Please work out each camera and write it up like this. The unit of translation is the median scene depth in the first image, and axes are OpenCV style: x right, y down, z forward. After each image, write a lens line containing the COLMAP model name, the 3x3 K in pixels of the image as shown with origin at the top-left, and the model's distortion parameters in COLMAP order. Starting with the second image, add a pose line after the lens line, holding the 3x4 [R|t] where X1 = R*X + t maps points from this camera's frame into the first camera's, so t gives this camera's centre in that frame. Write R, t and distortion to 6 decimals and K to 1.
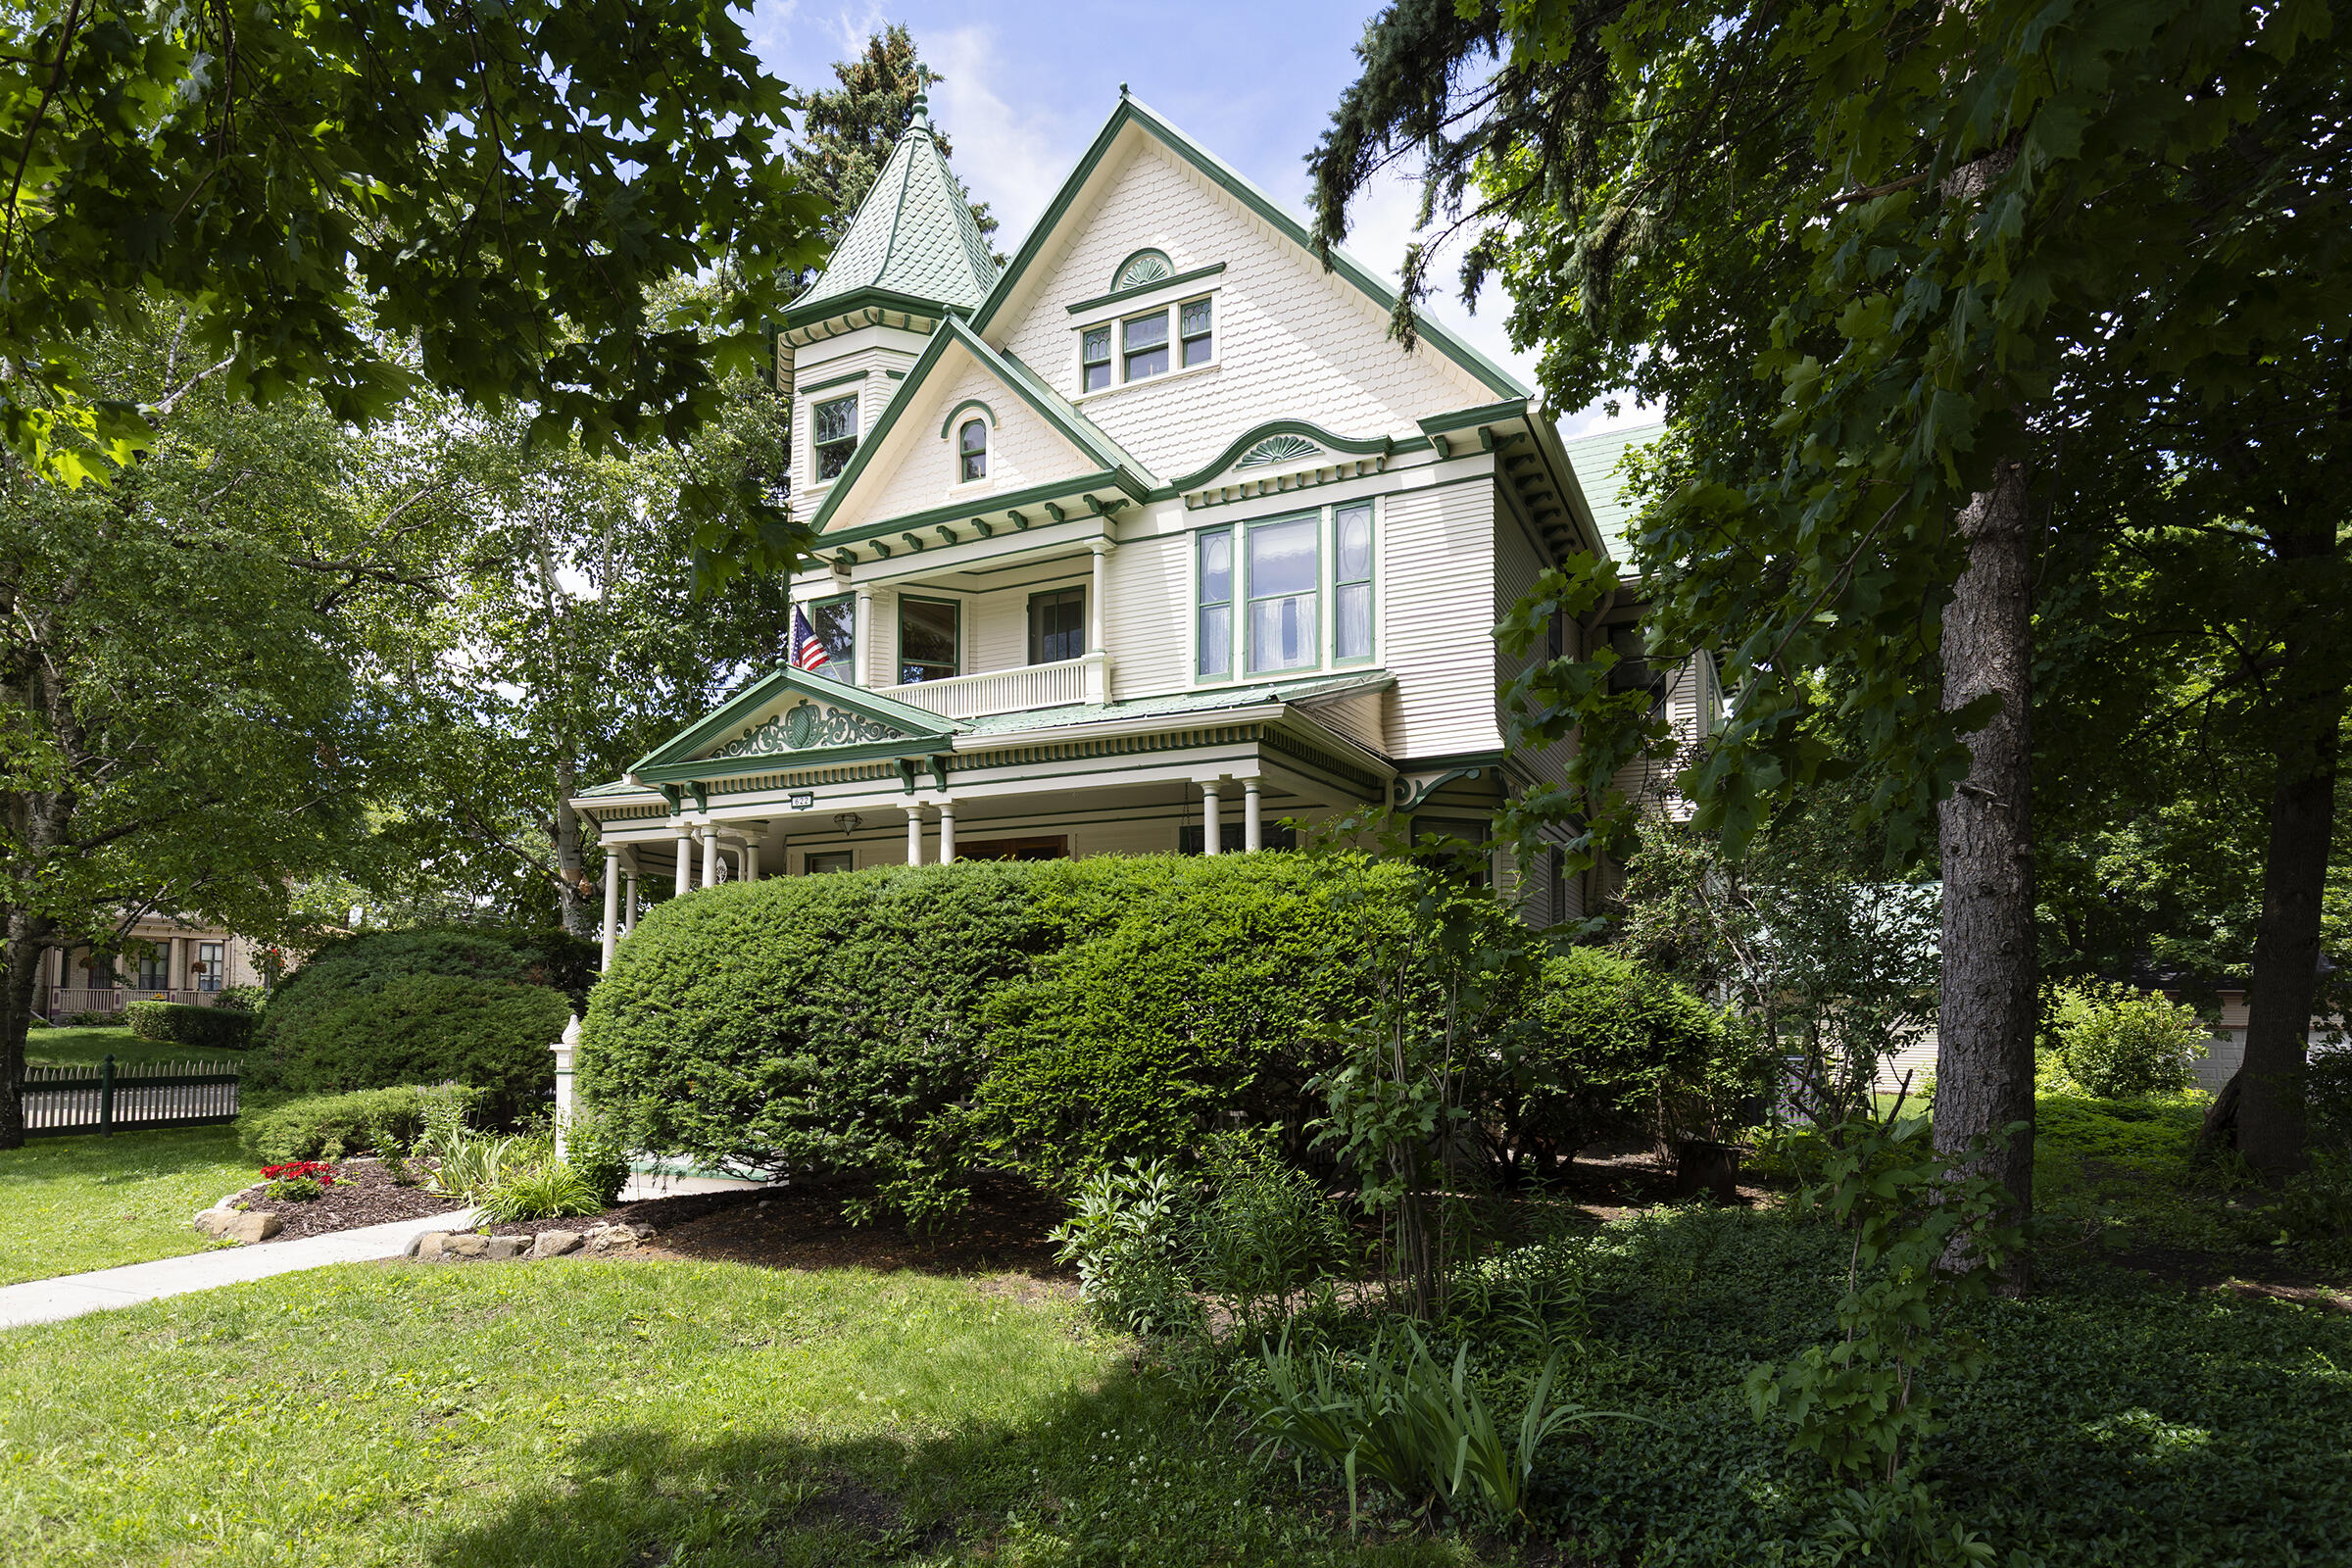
lens RADIAL K [[1316.8, 0, 1262.8], [0, 1316.8, 931.8], [0, 0, 1]] dist [-0.000772, -0.000234]
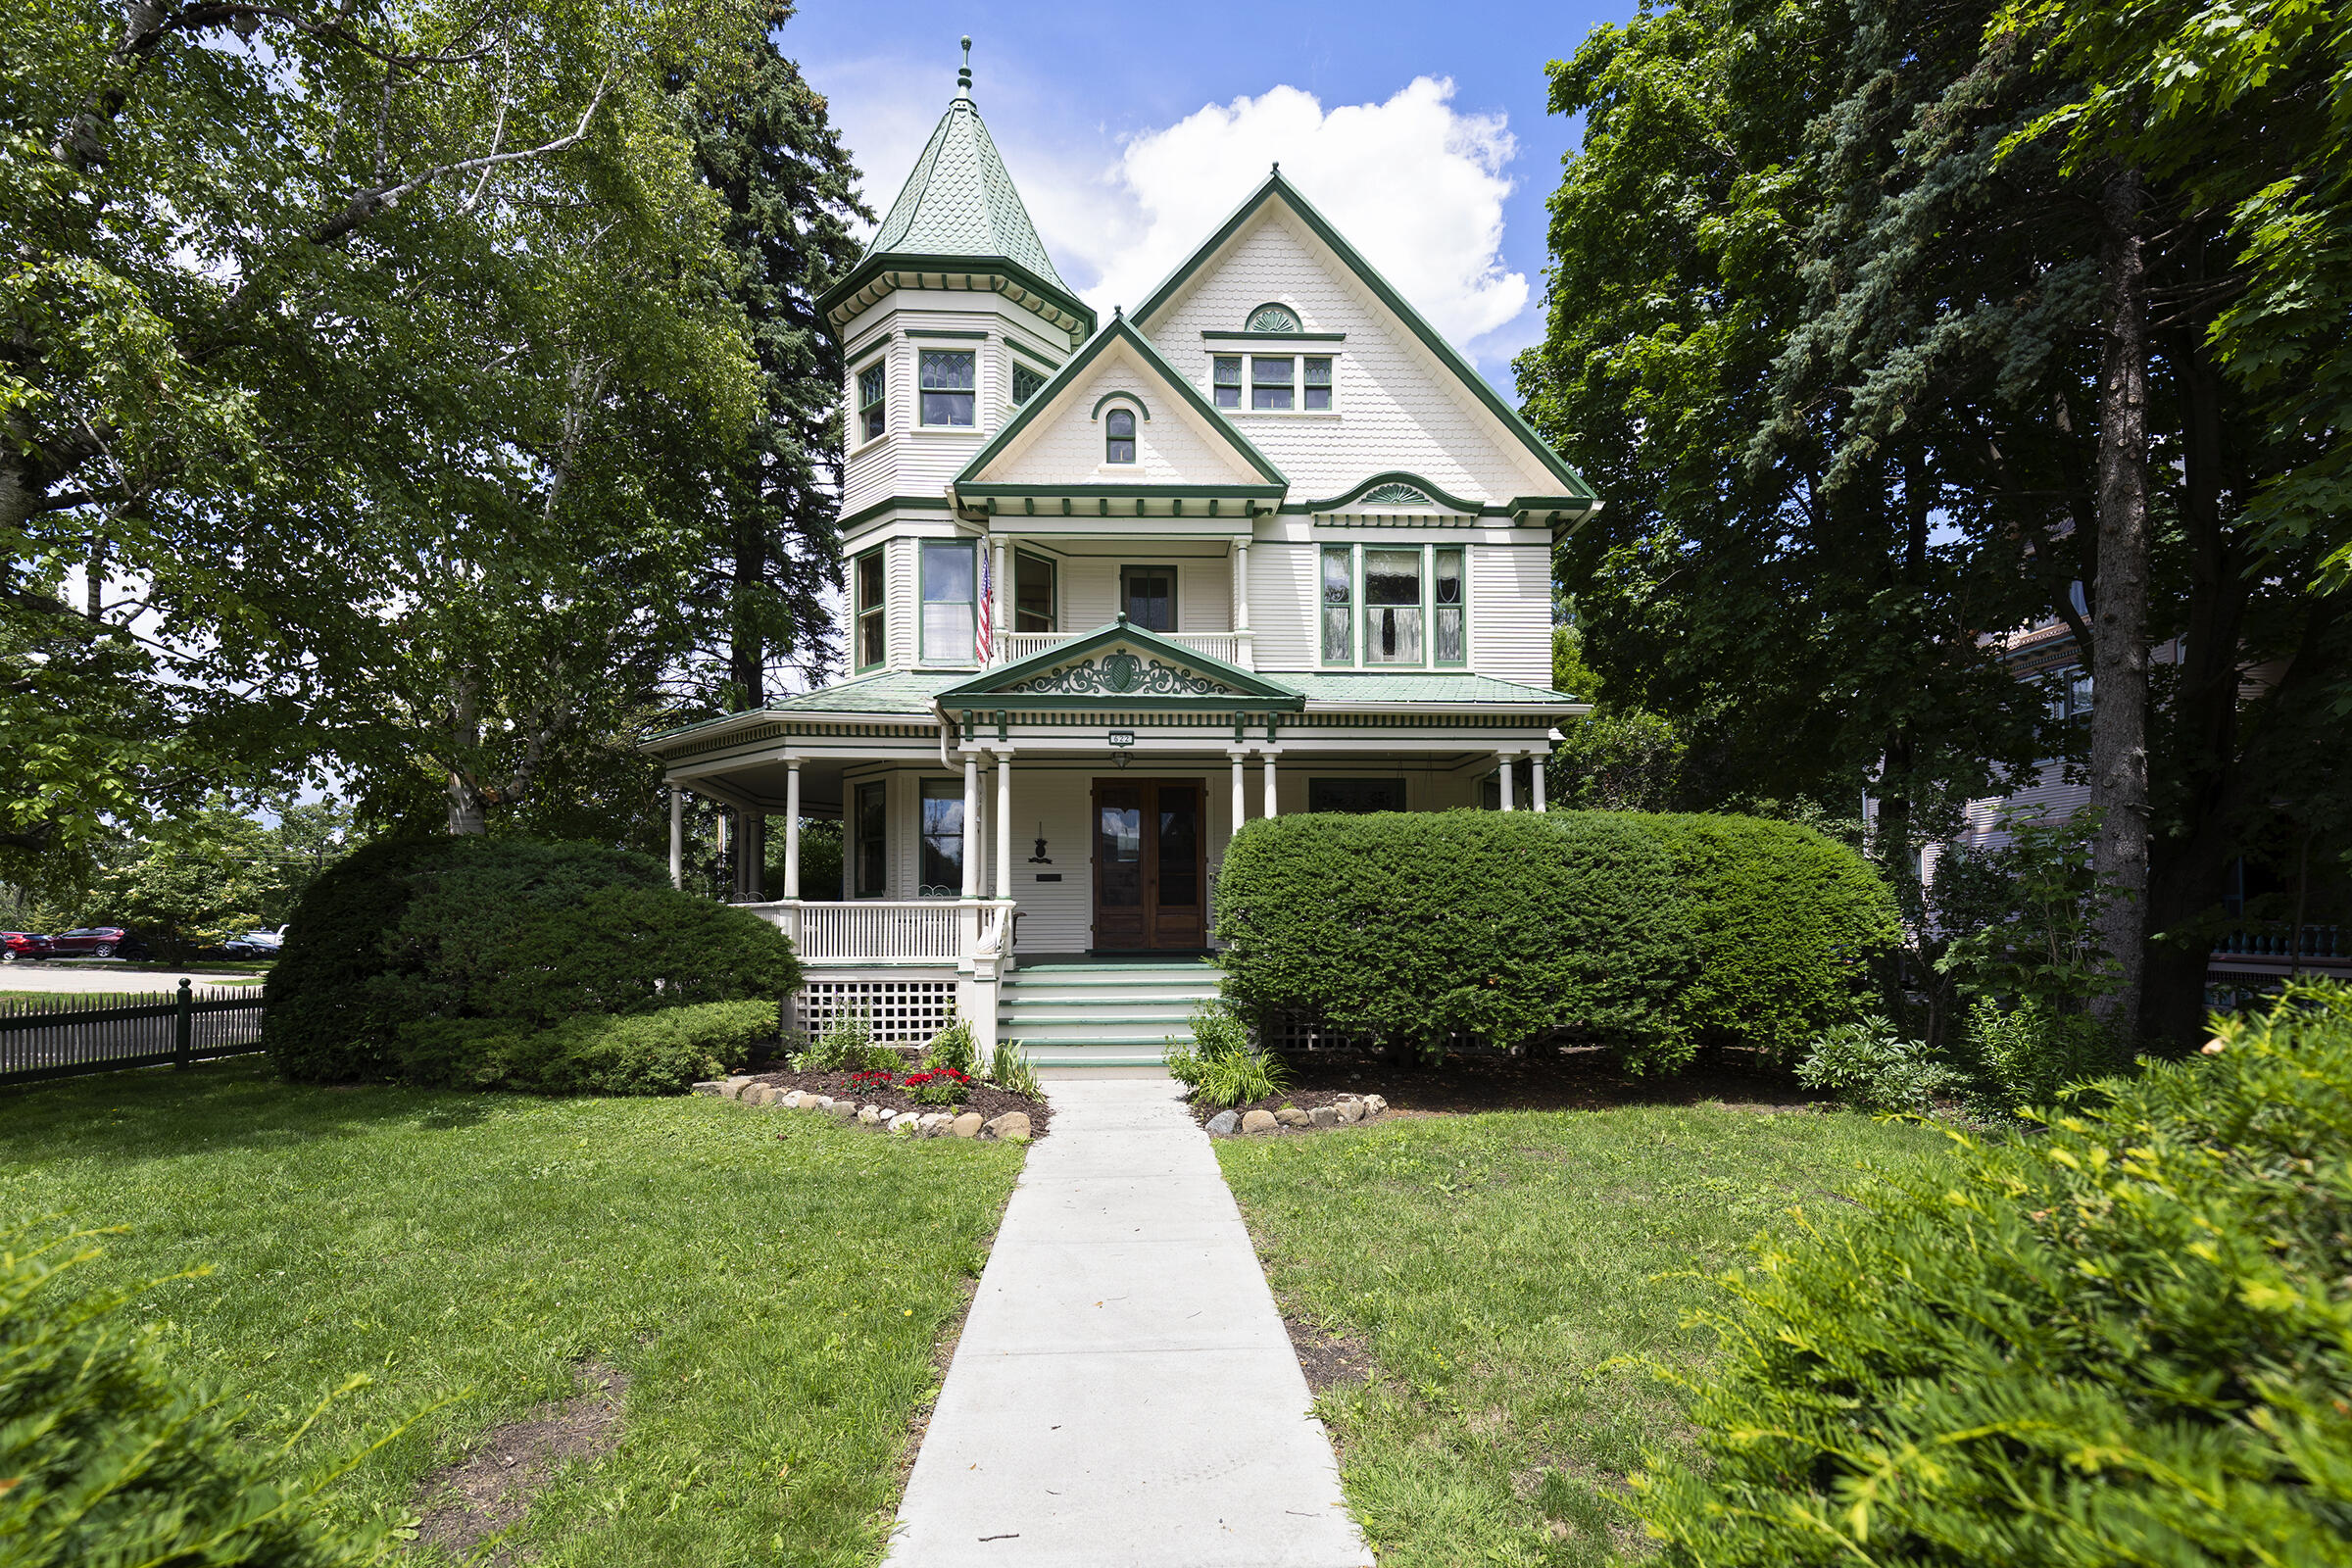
lens RADIAL K [[1113.5, 0, 1243.8], [0, 1113.5, 880.9], [0, 0, 1]] dist [0.029454, -0.000457]
pose [[0.872067, 0.016373, 0.489113, -0.657745], [-0.024899, 0.999630, 0.010931, 0.009197], [-0.488753, -0.021711, 0.872152, 0.097103]]
